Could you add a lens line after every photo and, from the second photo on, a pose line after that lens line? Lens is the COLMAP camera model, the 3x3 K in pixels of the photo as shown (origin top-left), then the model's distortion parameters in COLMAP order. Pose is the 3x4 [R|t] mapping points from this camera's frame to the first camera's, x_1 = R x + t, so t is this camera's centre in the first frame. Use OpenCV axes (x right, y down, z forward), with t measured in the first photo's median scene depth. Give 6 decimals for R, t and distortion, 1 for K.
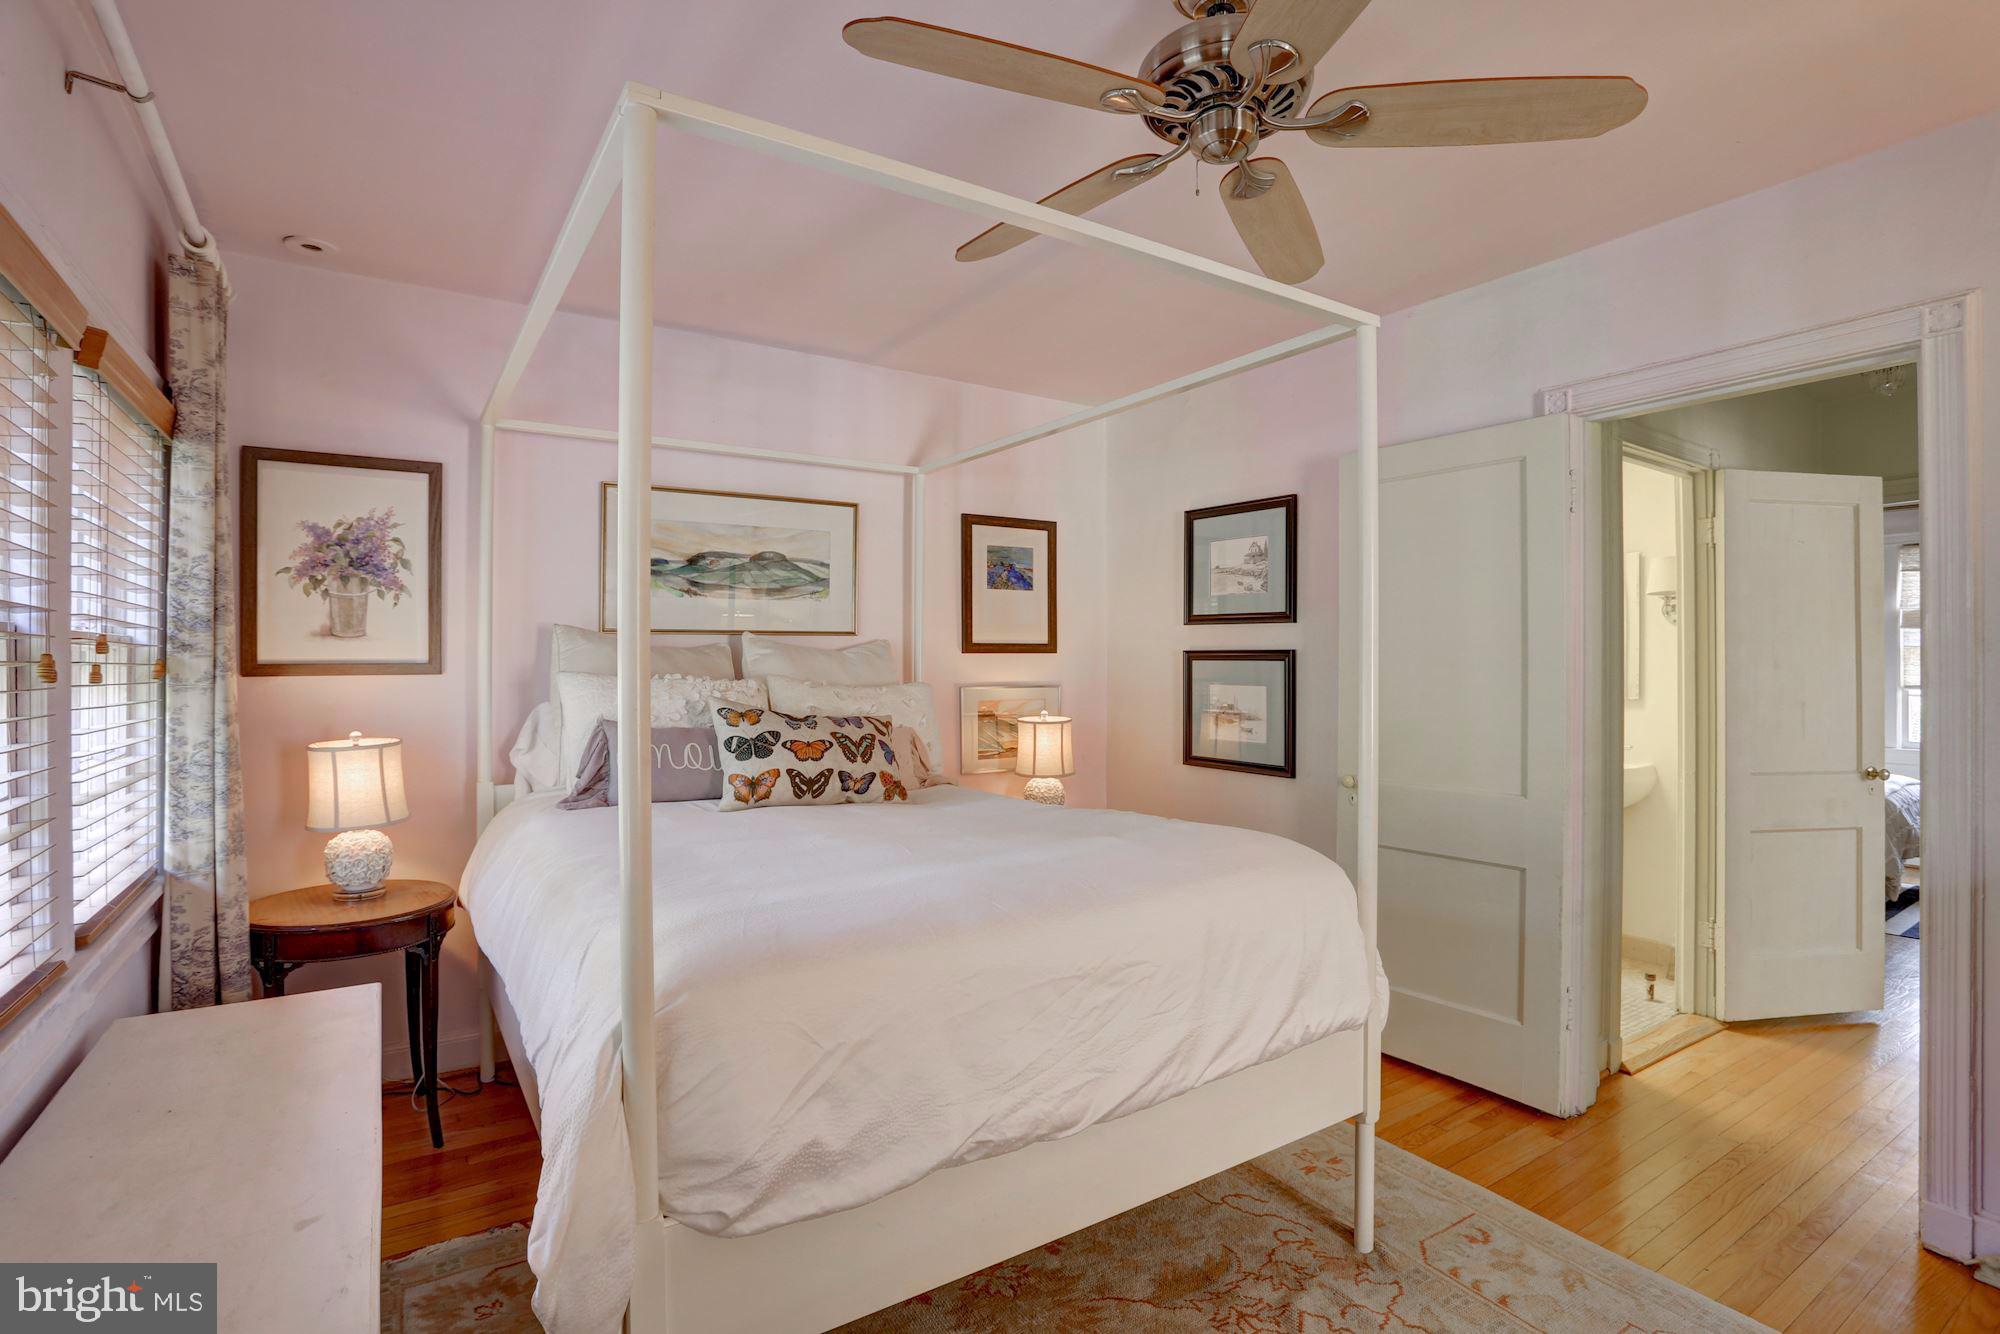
lens RADIAL K [[991.2, 0, 993.5], [0, 991.2, 652.4], [0, 0, 1]] dist [-0.079056, 0.039916]
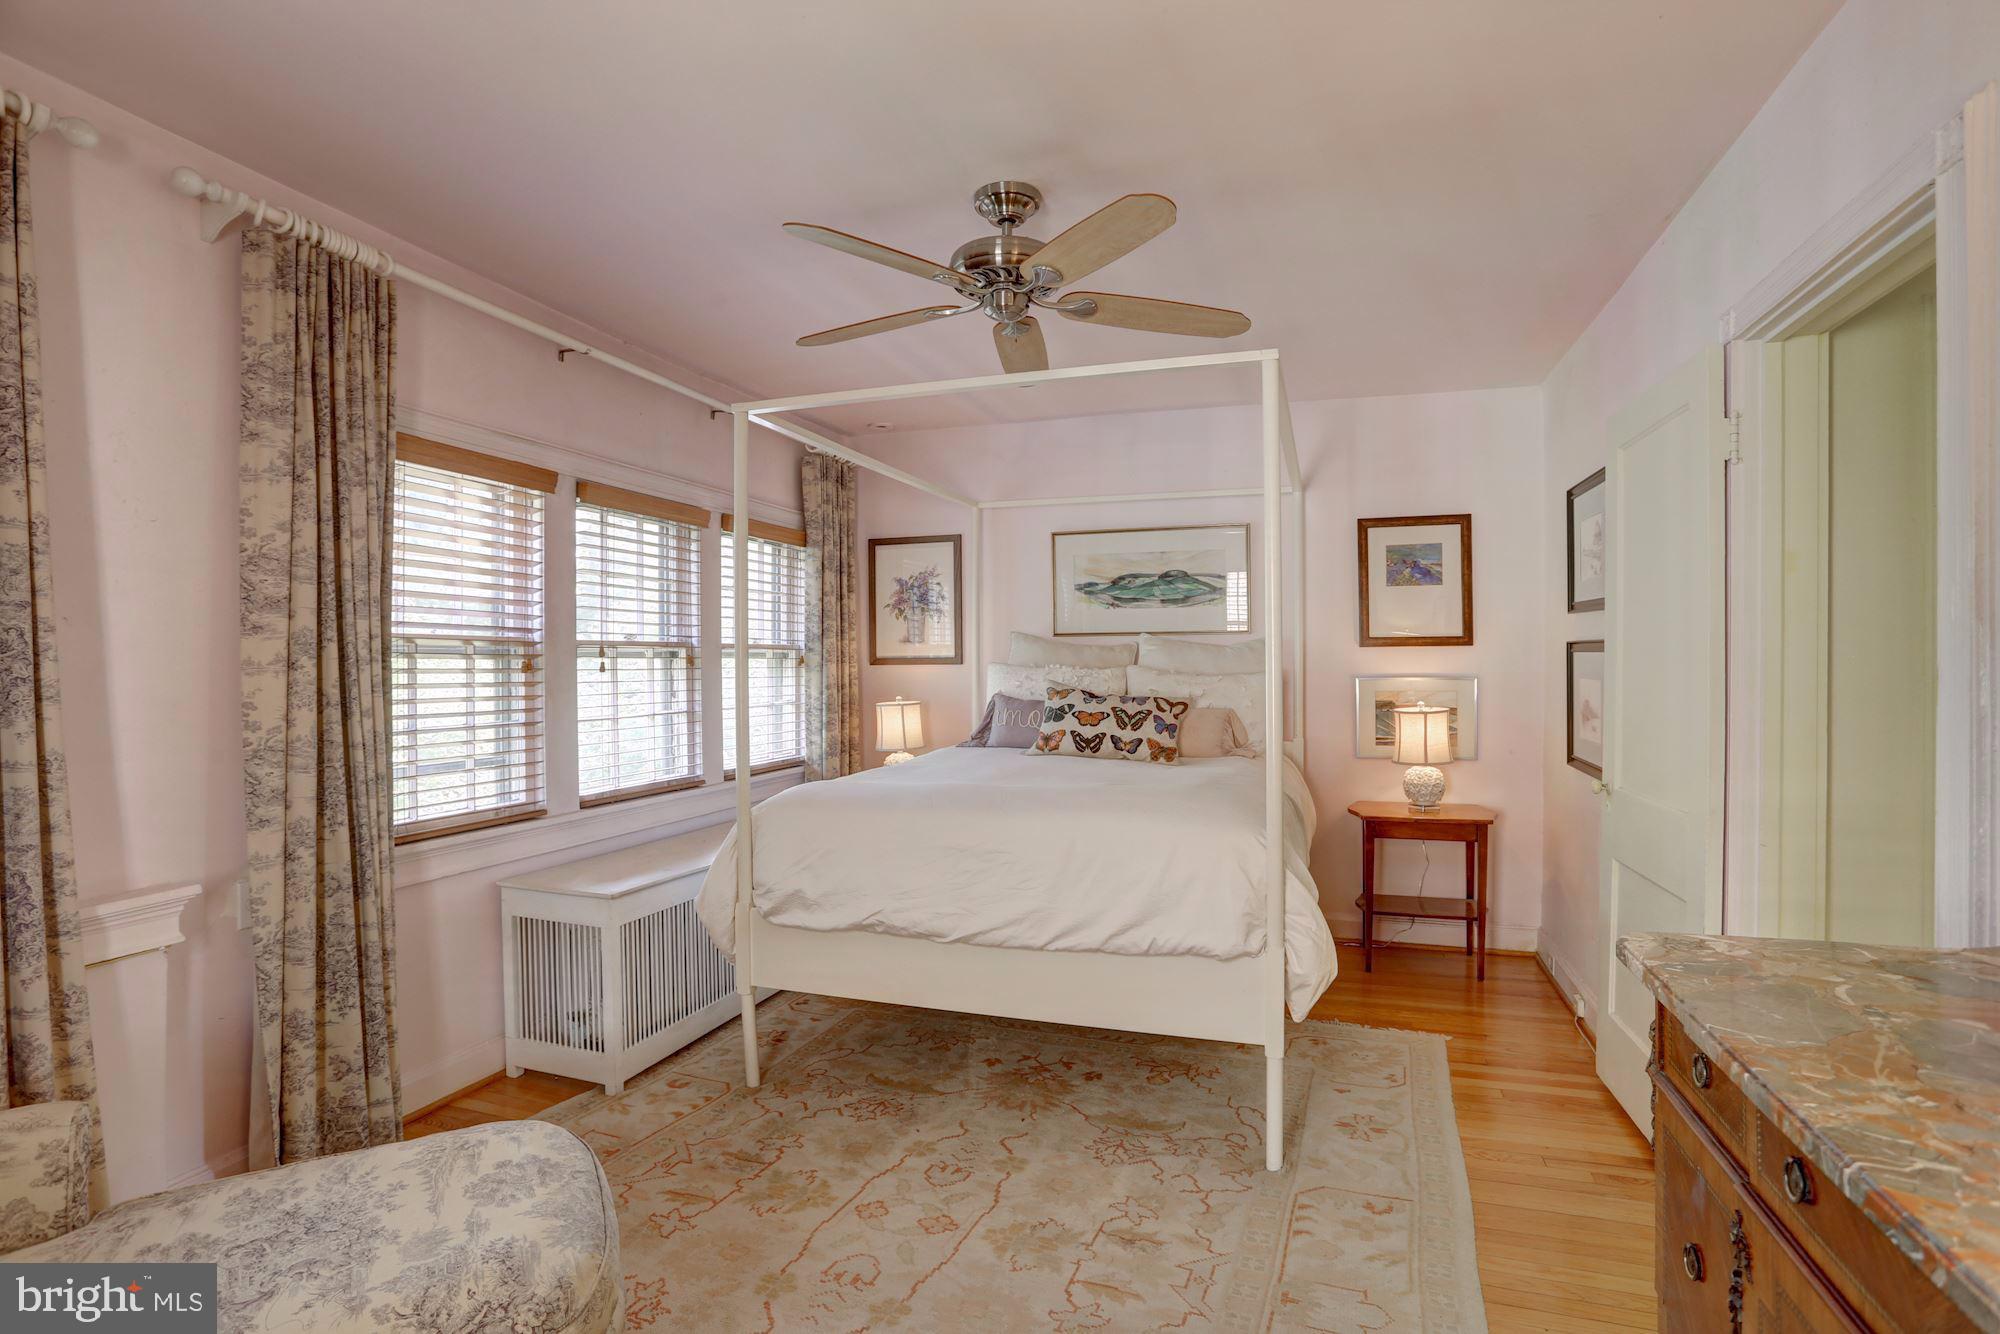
lens RADIAL K [[991.2, 0, 993.5], [0, 991.2, 652.4], [0, 0, 1]] dist [-0.079056, 0.039916]
pose [[0.610273, -0.006884, -0.792161, 0.816259], [0.011371, 0.999935, 0.000070, 0.003106], [0.792109, -0.009050, 0.610312, 0.030560]]
